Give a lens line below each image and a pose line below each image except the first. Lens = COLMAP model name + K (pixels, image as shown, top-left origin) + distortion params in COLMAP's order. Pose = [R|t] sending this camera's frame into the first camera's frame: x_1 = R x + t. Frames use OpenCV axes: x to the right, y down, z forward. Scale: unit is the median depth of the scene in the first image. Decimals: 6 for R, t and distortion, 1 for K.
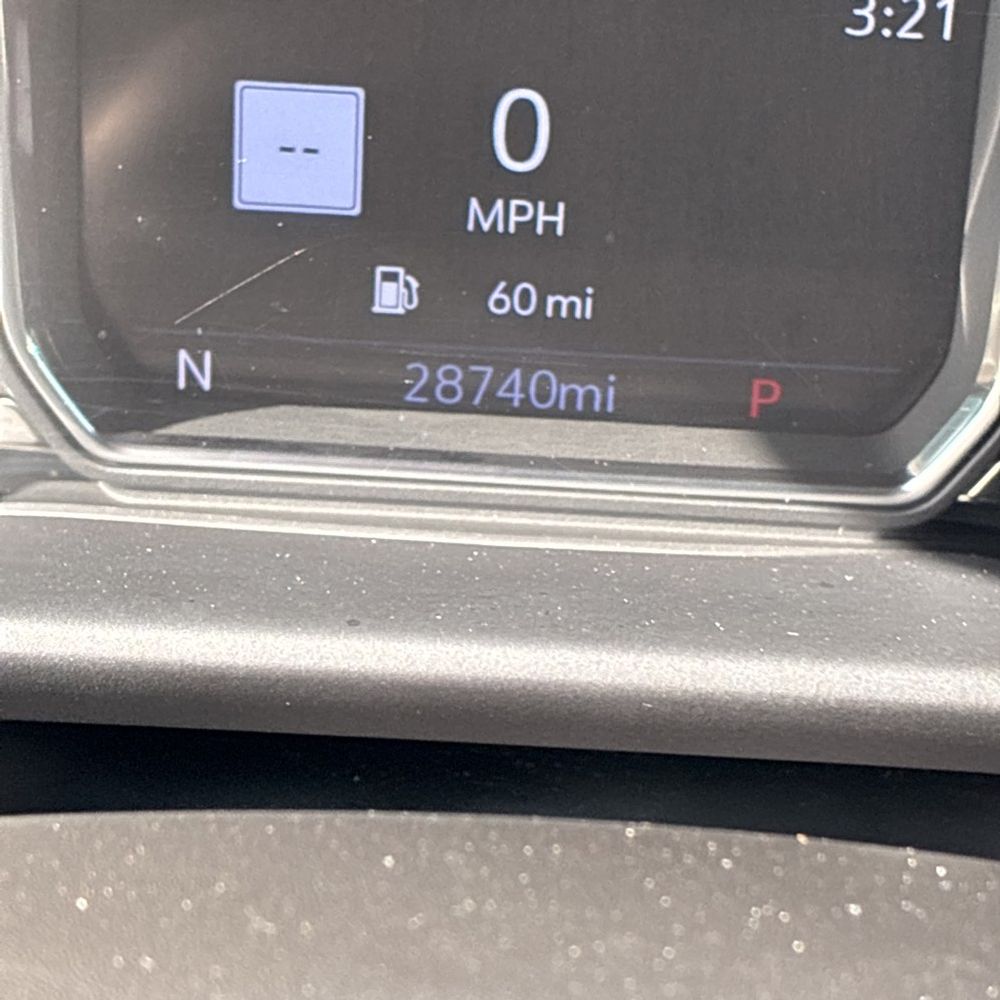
lens RADIAL K [[2092.4, 0, 500.0], [0, 2092.4, 500.0], [0, 0, 1]] dist [0.272536, -0.197915]
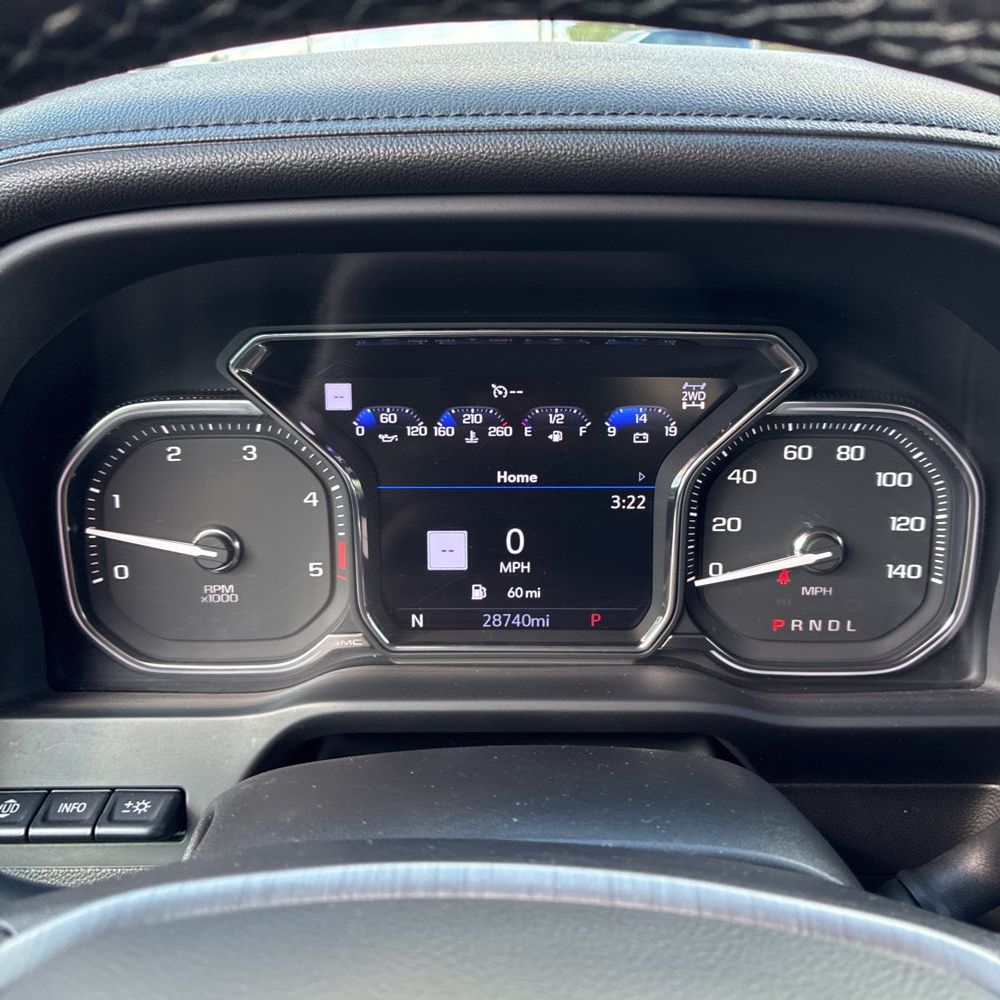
lens RADIAL K [[995.8, 0, 500.0], [0, 995.8, 500.0], [0, 0, 1]] dist [0.027343, -0.032609]
pose [[0.998478, -0.050600, 0.021944, -0.043643], [0.053600, 0.984007, -0.169874, 0.022019], [-0.012998, 0.170791, 0.985221, -0.524483]]
